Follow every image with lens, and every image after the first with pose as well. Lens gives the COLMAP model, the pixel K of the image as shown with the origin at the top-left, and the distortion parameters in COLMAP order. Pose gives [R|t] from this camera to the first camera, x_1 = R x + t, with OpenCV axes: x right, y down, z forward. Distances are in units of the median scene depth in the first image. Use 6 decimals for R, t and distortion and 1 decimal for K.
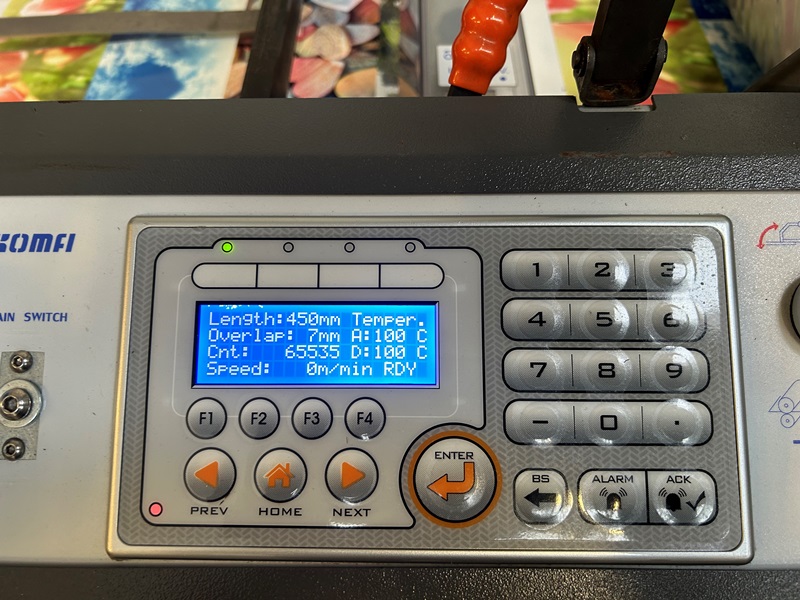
lens RADIAL K [[603.1, 0, 403.2], [0, 603.1, 297.1], [0, 0, 1]] dist [0.033723, -0.041160]
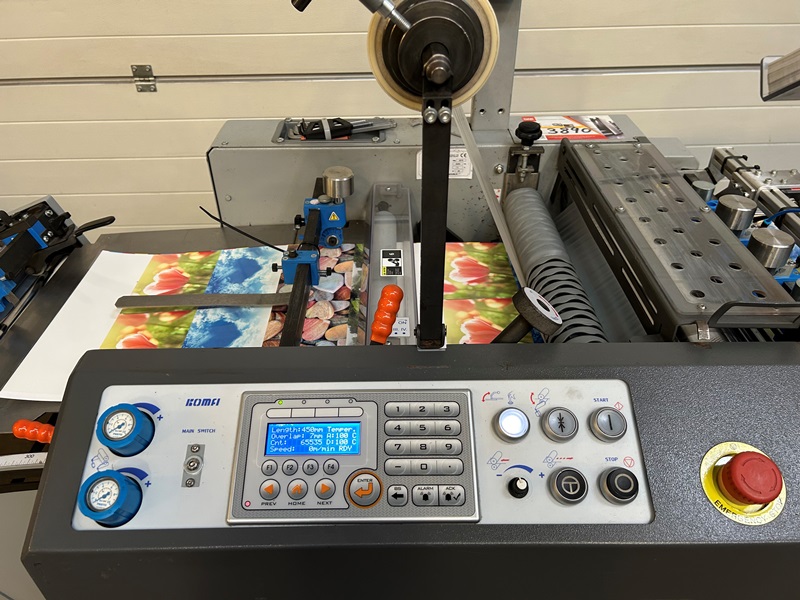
lens RADIAL K [[603.1, 0, 393.8], [0, 603.1, 298.6], [0, 0, 1]] dist [0.033723, -0.041160]
pose [[0.999980, -0.002921, 0.005537, 0.187178], [0.004675, 0.936658, -0.350213, 0.422212], [-0.004163, 0.350232, 0.936654, -1.629616]]
